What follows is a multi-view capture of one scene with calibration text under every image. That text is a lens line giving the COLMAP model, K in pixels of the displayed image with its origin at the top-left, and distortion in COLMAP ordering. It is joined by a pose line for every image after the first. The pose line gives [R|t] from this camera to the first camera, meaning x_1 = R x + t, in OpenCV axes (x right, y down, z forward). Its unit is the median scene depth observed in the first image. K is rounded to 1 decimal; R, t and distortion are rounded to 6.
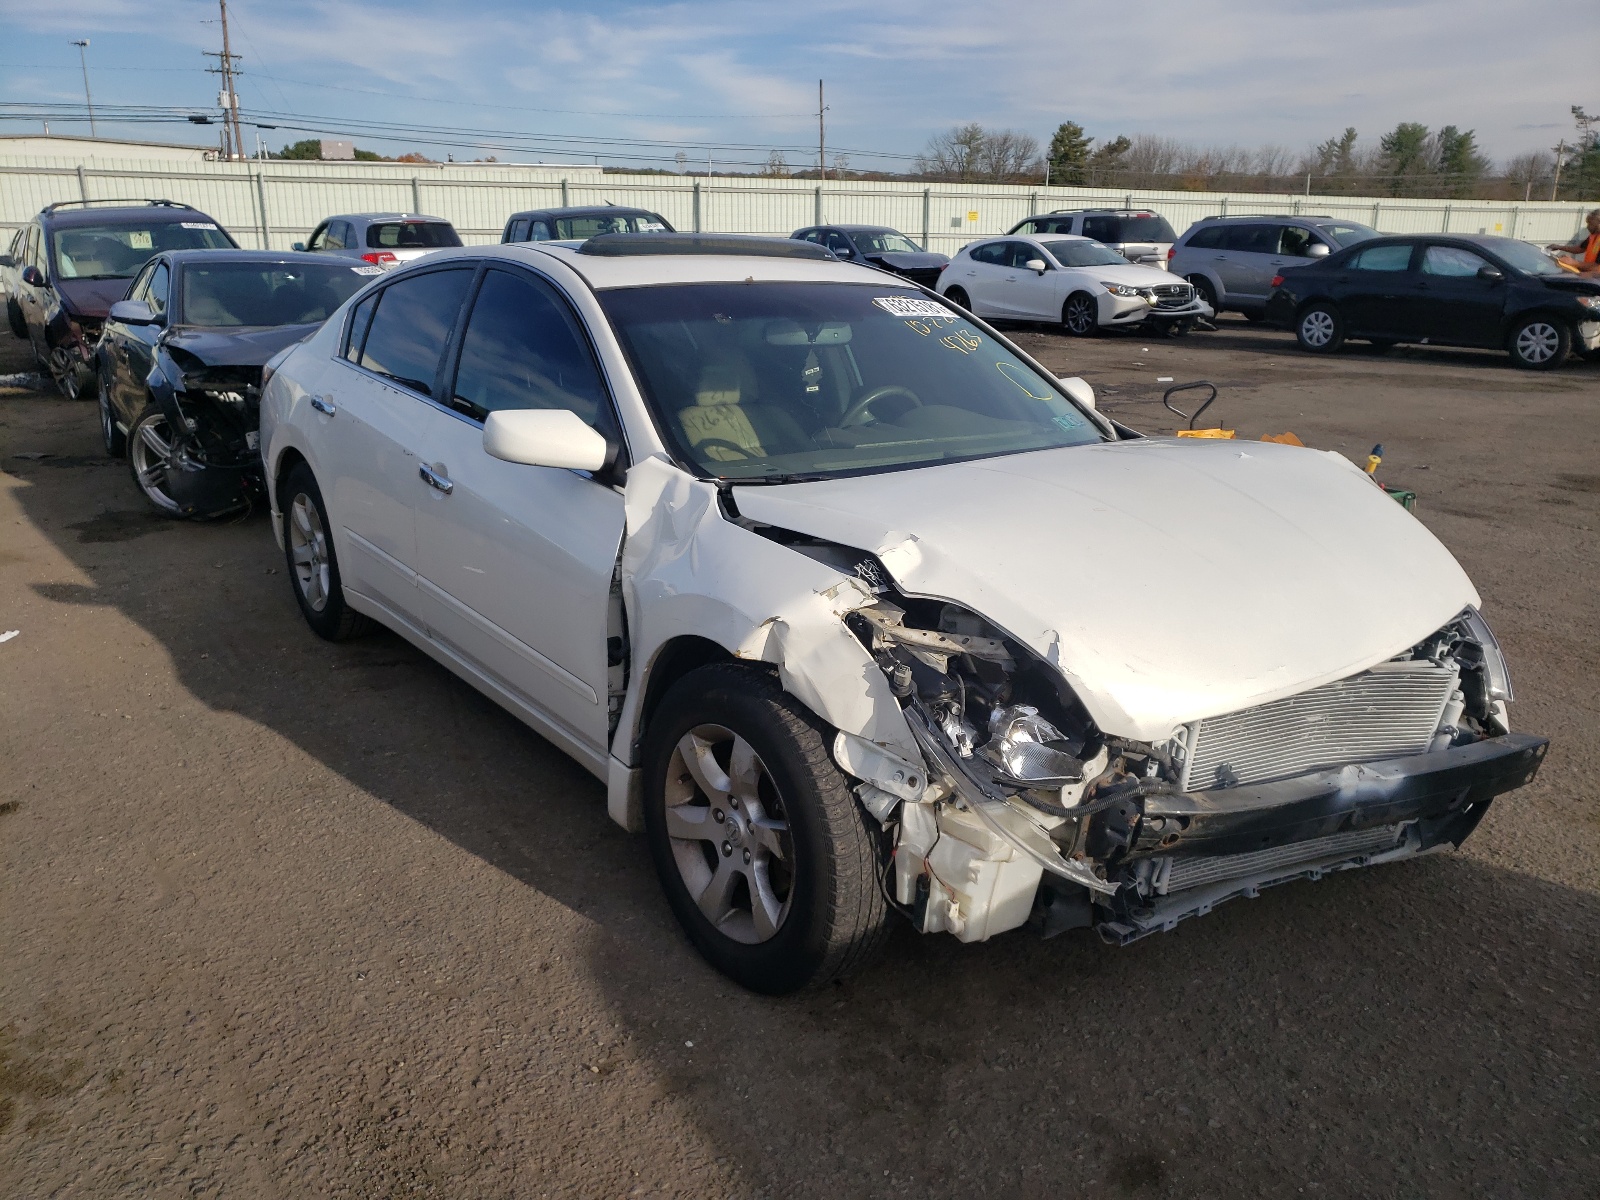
lens RADIAL K [[1219.0, 0, 801.1], [0, 1219.0, 601.2], [0, 0, 1]] dist [-0.000366, -0.007066]
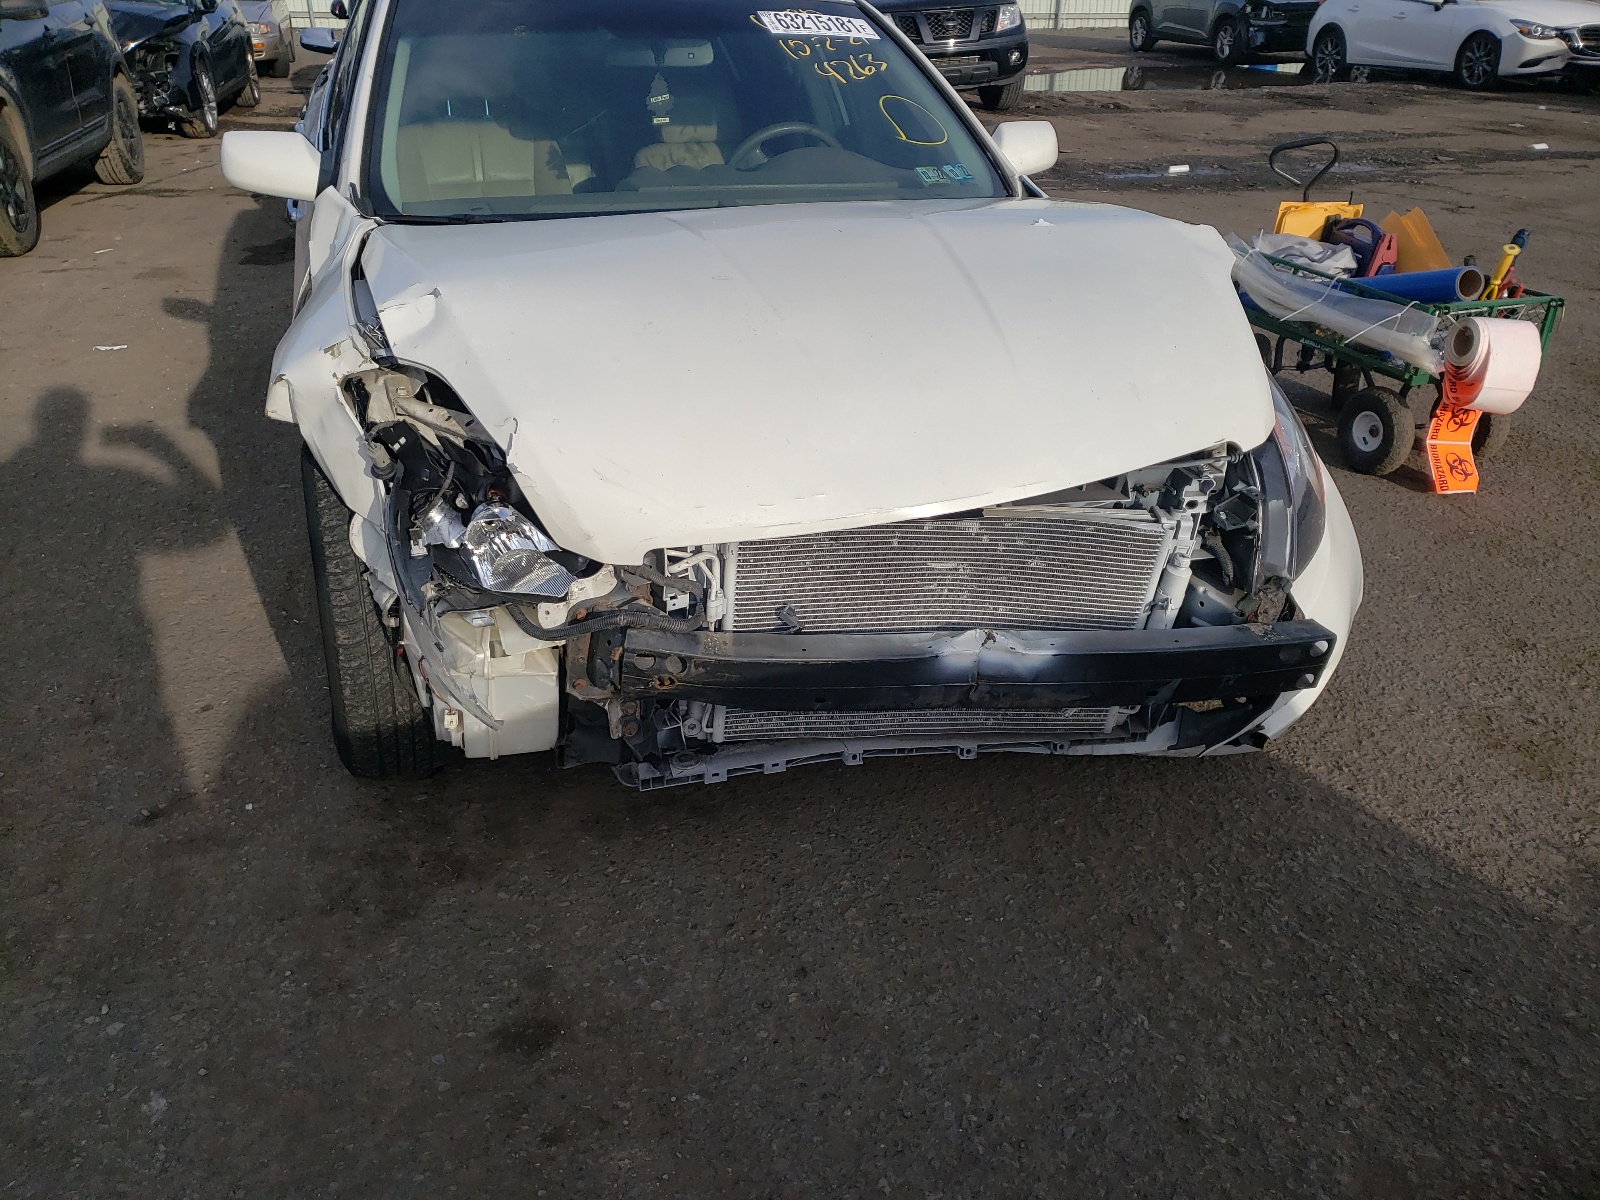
lens RADIAL K [[1219.0, 0, 799.8], [0, 1219.0, 595.5], [0, 0, 1]] dist [-0.000366, -0.007066]
pose [[0.953640, 0.136957, -0.267981, 0.545627], [-0.084903, 0.976714, 0.197031, -0.033267], [0.288725, -0.165144, 0.943062, 0.217720]]
